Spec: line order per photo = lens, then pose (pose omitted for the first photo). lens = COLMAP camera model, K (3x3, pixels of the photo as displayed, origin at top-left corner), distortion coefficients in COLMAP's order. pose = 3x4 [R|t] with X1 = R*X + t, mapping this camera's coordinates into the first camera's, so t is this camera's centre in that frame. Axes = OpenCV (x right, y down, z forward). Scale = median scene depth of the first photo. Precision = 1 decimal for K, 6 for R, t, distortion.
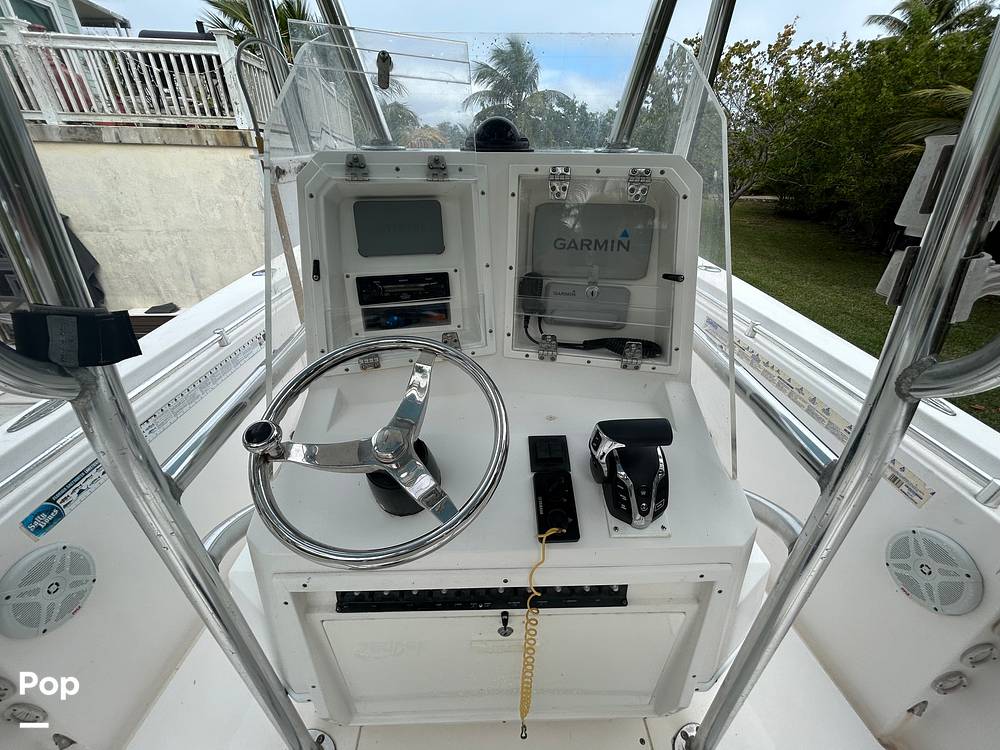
lens RADIAL K [[406.1, 0, 500.7], [0, 406.1, 368.4], [0, 0, 1]] dist [-0.001188, 0.000267]
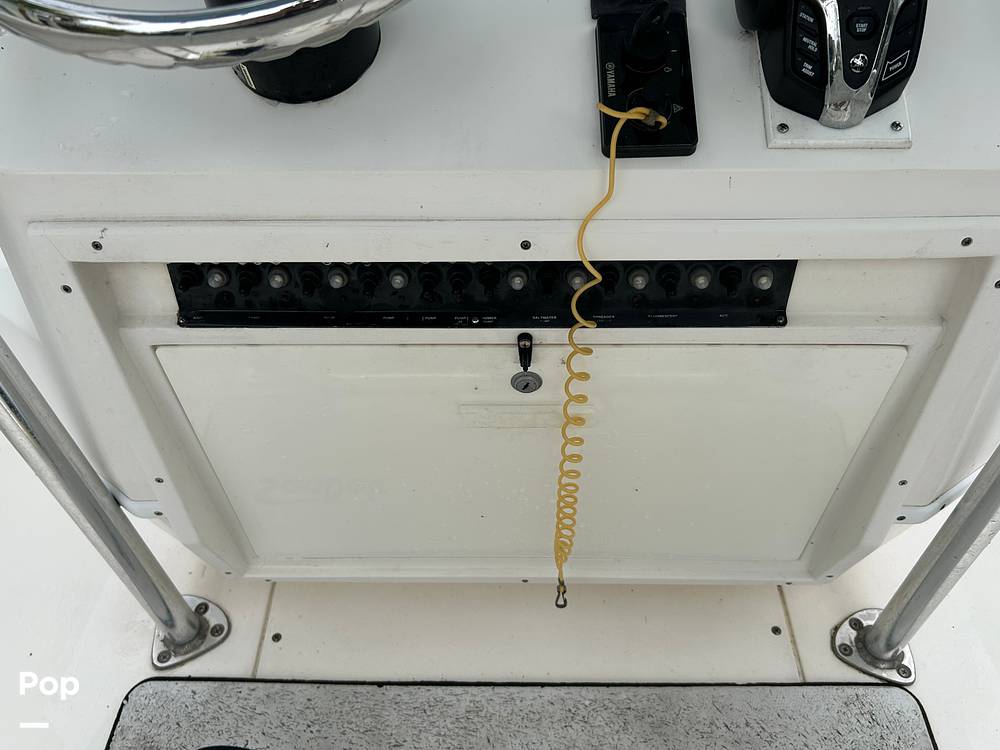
lens RADIAL K [[792.6, 0, 506.3], [0, 792.6, 371.0], [0, 0, 1]] dist [0.021319, -0.031967]
pose [[0.998903, 0.020927, -0.041880, 0.027700], [-0.006743, 0.949522, 0.313628, 0.337498], [0.046329, -0.313002, 0.948622, 0.093209]]
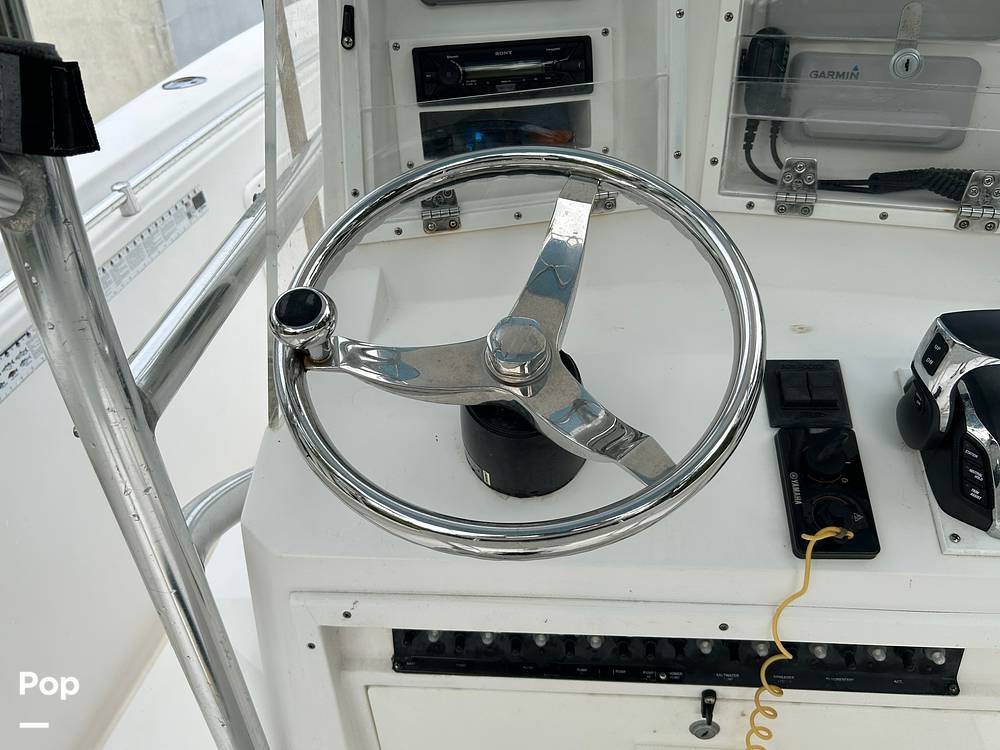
lens RADIAL K [[792.6, 0, 500.0], [0, 792.6, 369.0], [0, 0, 1]] dist [0.021319, -0.031967]
pose [[0.993701, 0.018205, -0.110571, -0.147052], [-0.008414, 0.996051, 0.088381, 0.097316], [0.111744, -0.086894, 0.989931, -0.005153]]
